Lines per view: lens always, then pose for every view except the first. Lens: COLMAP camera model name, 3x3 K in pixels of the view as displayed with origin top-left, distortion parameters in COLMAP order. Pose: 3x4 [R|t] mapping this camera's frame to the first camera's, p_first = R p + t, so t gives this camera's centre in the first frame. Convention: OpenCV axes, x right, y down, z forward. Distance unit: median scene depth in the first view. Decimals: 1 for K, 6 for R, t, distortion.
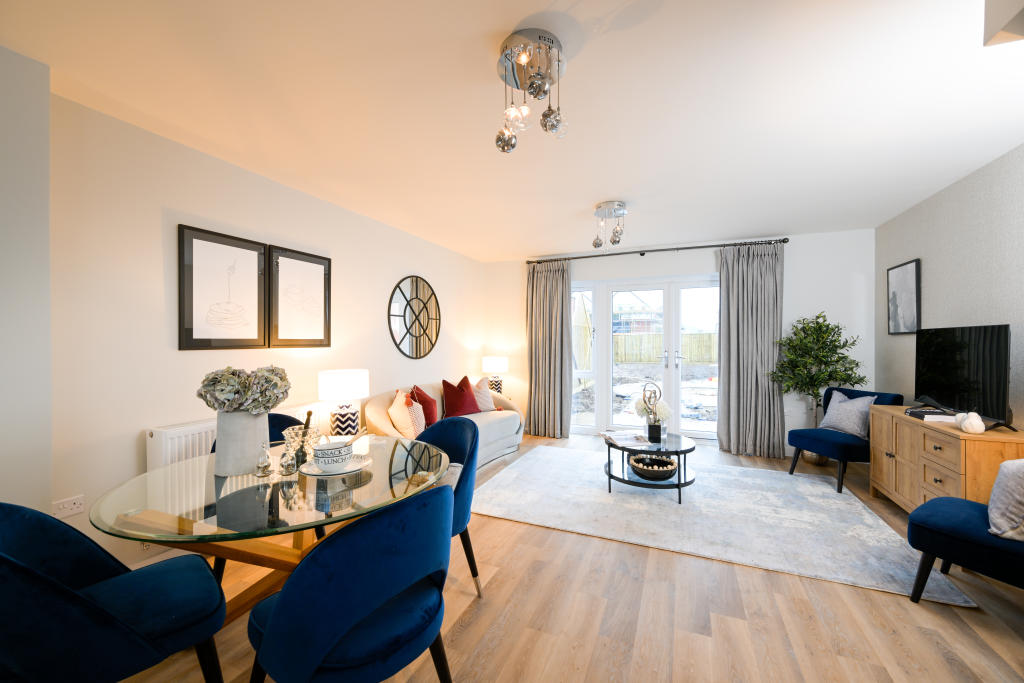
lens RADIAL K [[404.6, 0, 506.3], [0, 404.6, 341.3], [0, 0, 1]] dist [-0.002384, 0.000191]
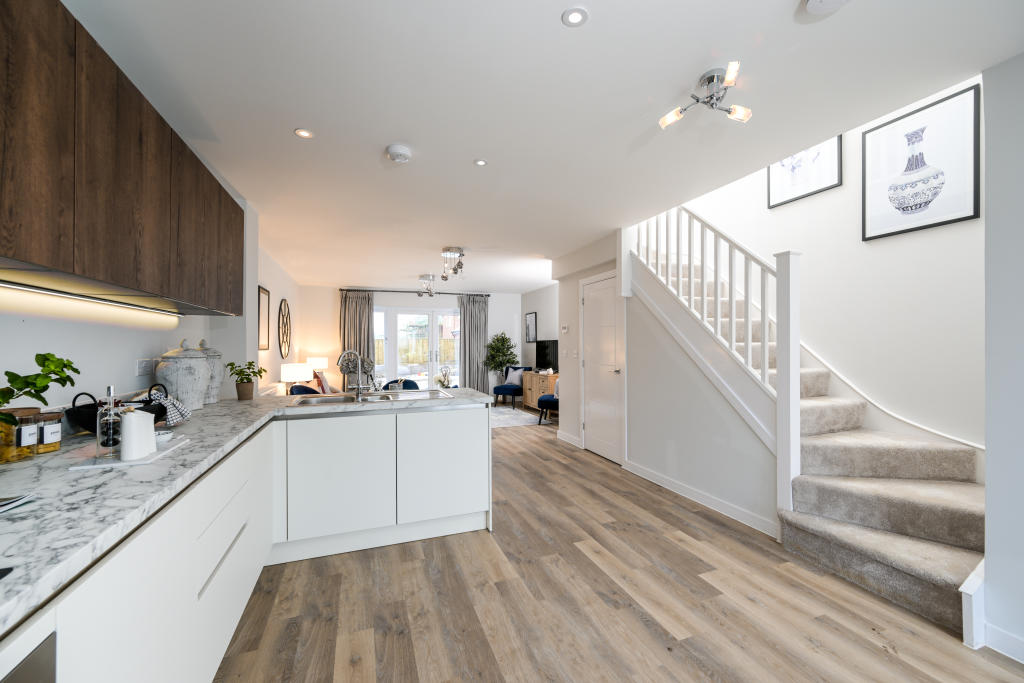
lens RADIAL K [[404.6, 0, 515.3], [0, 404.6, 347.3], [0, 0, 1]] dist [-0.002384, 0.000191]
pose [[0.715798, -0.010346, 0.698231, -0.697934], [0.005746, 0.999944, 0.008926, -0.008883], [-0.698284, -0.002377, 0.715817, -0.598510]]
